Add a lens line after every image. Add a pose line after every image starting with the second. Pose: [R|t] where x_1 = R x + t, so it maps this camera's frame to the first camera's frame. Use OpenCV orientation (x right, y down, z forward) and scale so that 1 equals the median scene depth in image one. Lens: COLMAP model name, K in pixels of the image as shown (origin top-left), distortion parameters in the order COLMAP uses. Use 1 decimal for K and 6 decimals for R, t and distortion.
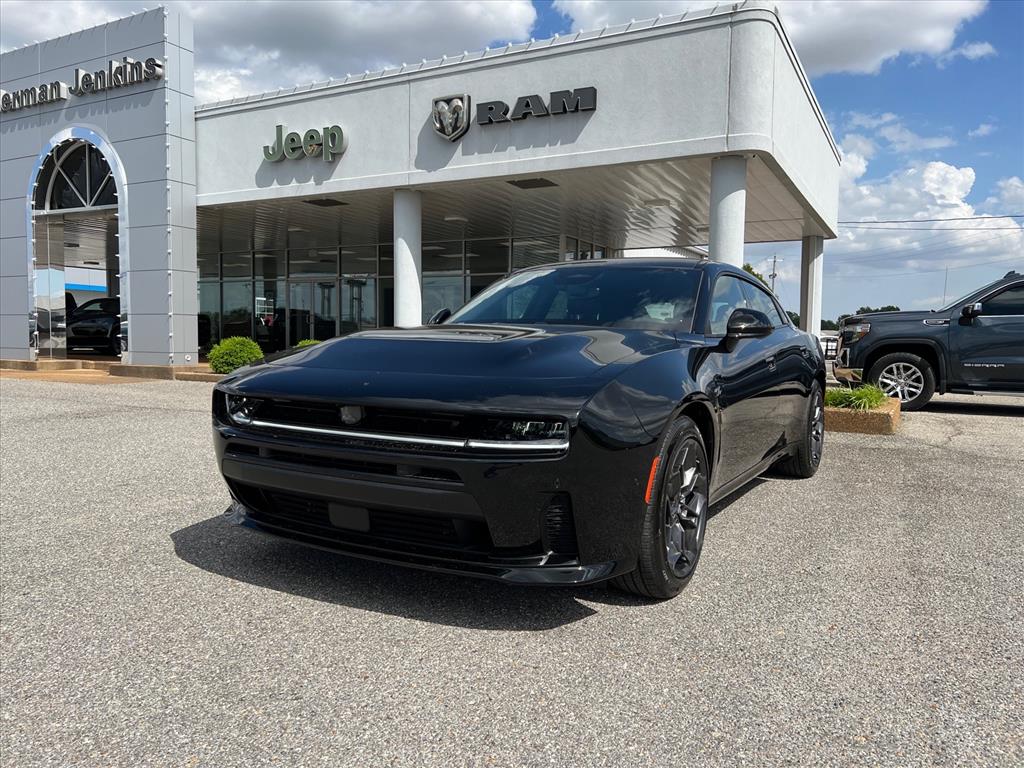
lens RADIAL K [[779.7, 0, 509.7], [0, 779.7, 386.8], [0, 0, 1]] dist [0.045028, -0.048772]
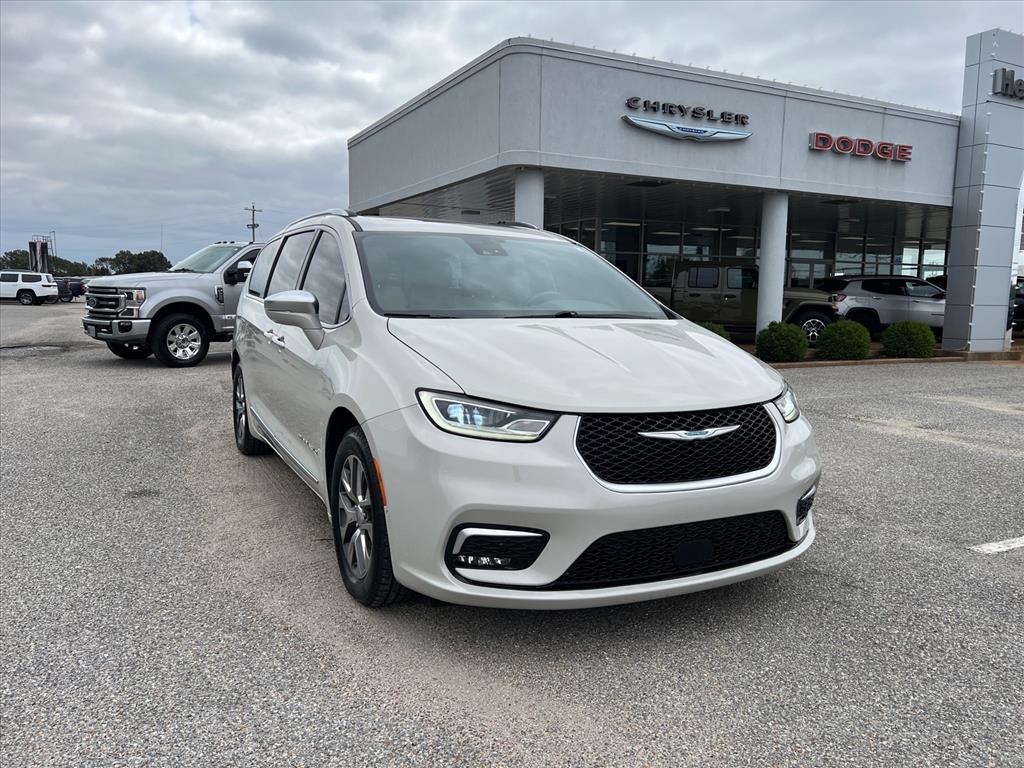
lens RADIAL K [[779.7, 0, 512.0], [0, 779.7, 378.9], [0, 0, 1]] dist [0.045028, -0.048772]
pose [[0.565766, -0.093008, 0.819304, -2.159202], [0.041266, 0.995567, 0.084522, -0.130210], [-0.823533, -0.014010, 0.567096, 1.130525]]
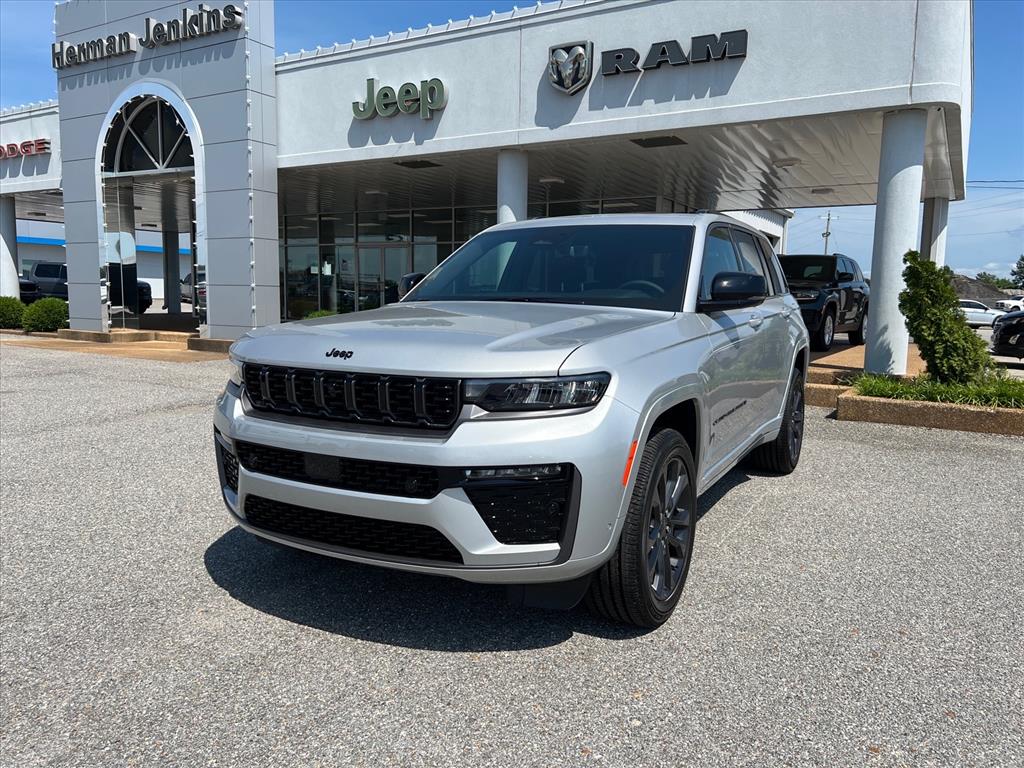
lens RADIAL K [[779.7, 0, 510.8], [0, 779.7, 384.5], [0, 0, 1]] dist [0.045028, -0.048772]
pose [[0.999223, 0.008006, -0.038591, -0.091231], [-0.006067, 0.998726, 0.050100, -0.024192], [0.038943, -0.049827, 0.997998, 0.076372]]
